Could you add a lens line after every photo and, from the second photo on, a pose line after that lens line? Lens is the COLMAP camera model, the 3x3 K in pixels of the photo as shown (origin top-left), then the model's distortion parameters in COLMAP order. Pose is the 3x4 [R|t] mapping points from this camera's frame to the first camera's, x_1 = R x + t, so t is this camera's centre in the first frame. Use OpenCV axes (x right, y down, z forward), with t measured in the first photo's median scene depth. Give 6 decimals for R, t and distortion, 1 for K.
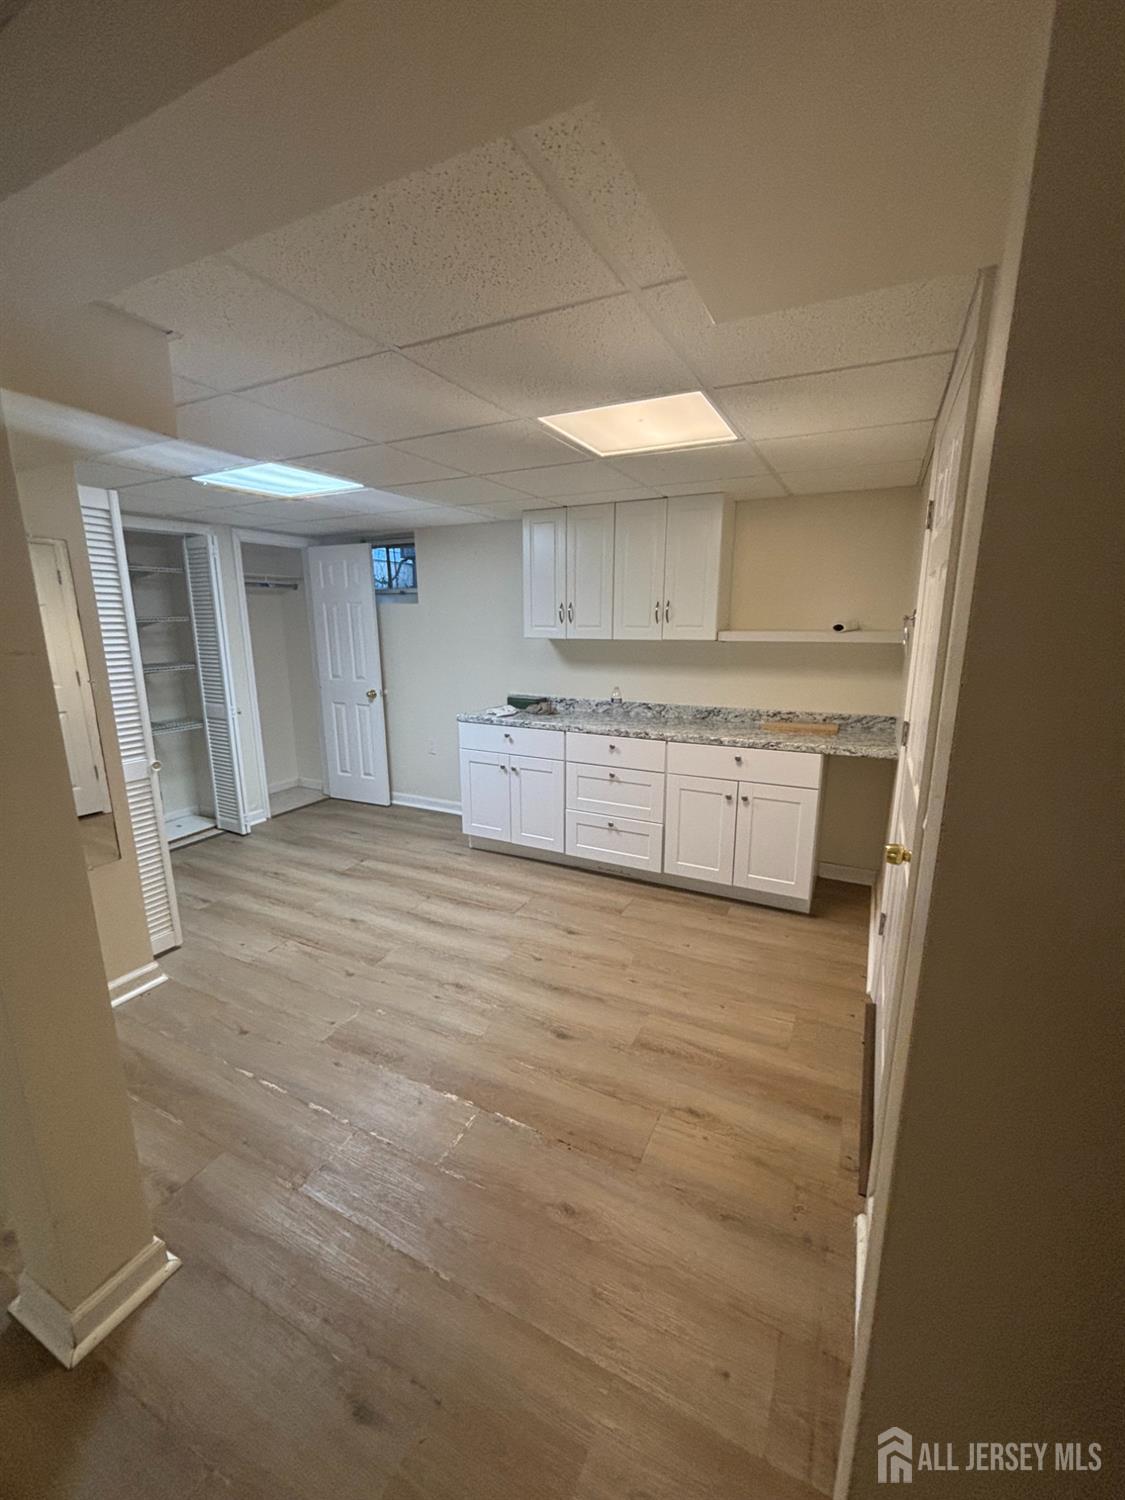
lens RADIAL K [[618.1, 0, 565.1], [0, 618.1, 753.8], [0, 0, 1]] dist [0.009497, -0.000059]
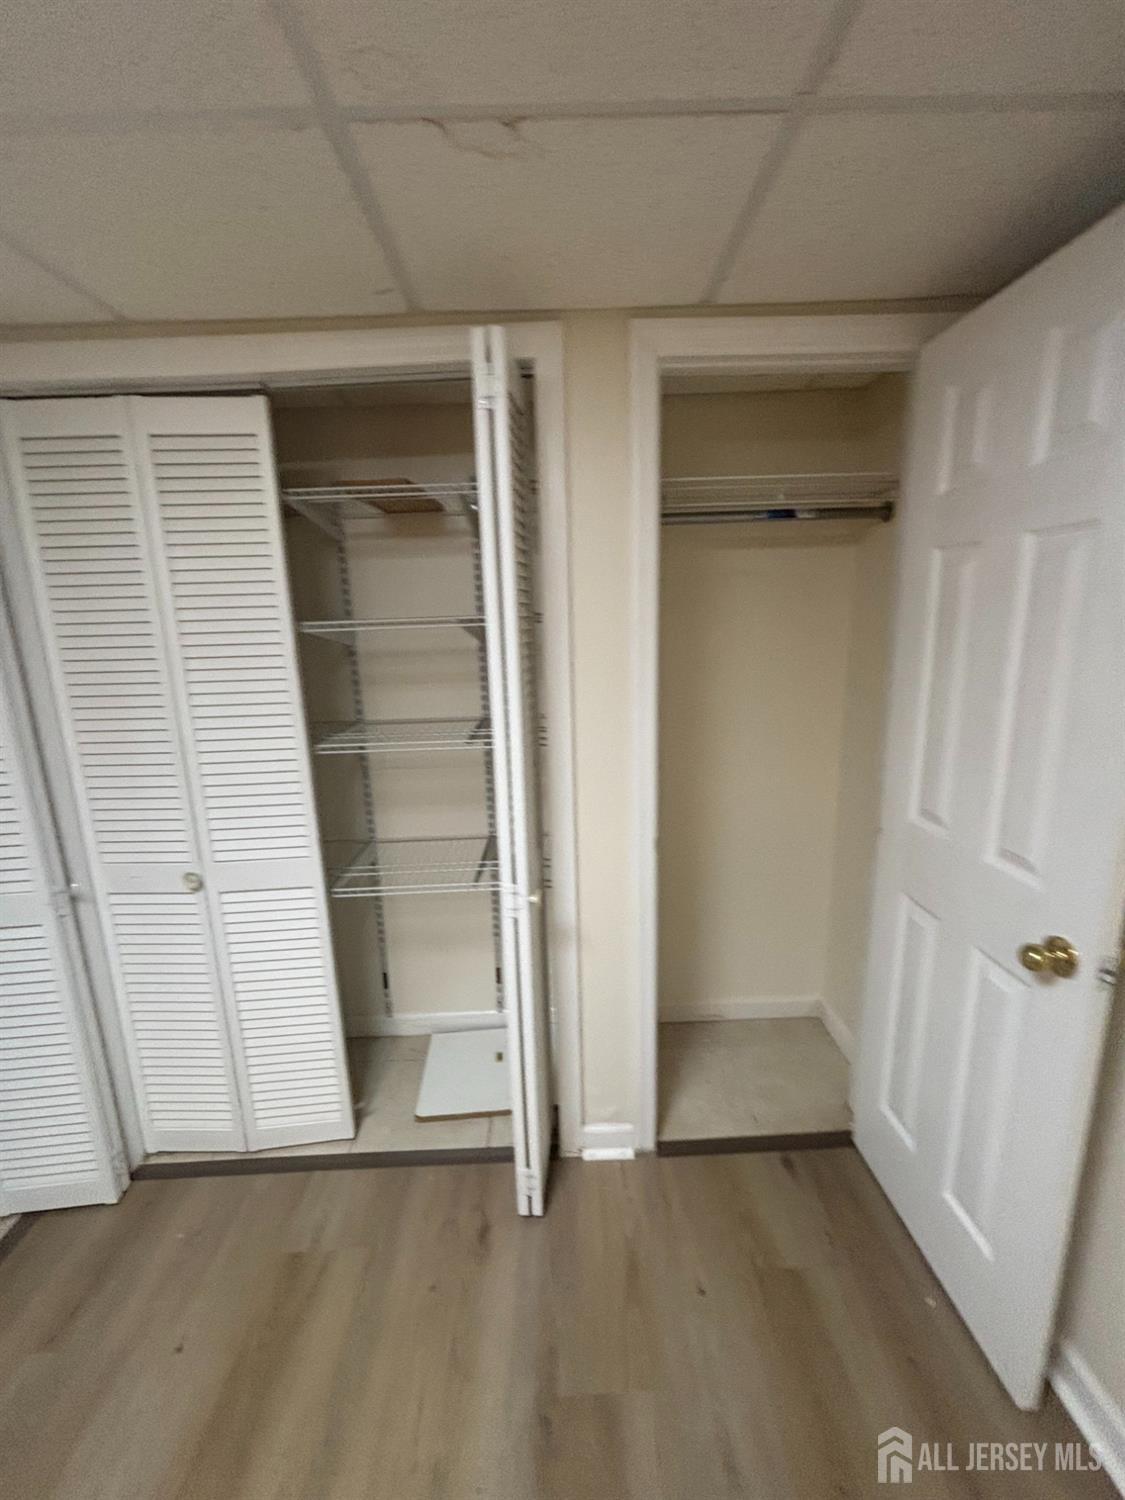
lens RADIAL K [[618.1, 0, 565.1], [0, 618.1, 753.8], [0, 0, 1]] dist [0.009497, -0.000059]
pose [[0.472865, 0.187424, -0.860971, -0.216167], [-0.165987, 0.978570, 0.121860, -0.161169], [0.865359, 0.085287, 0.493841, 0.728256]]
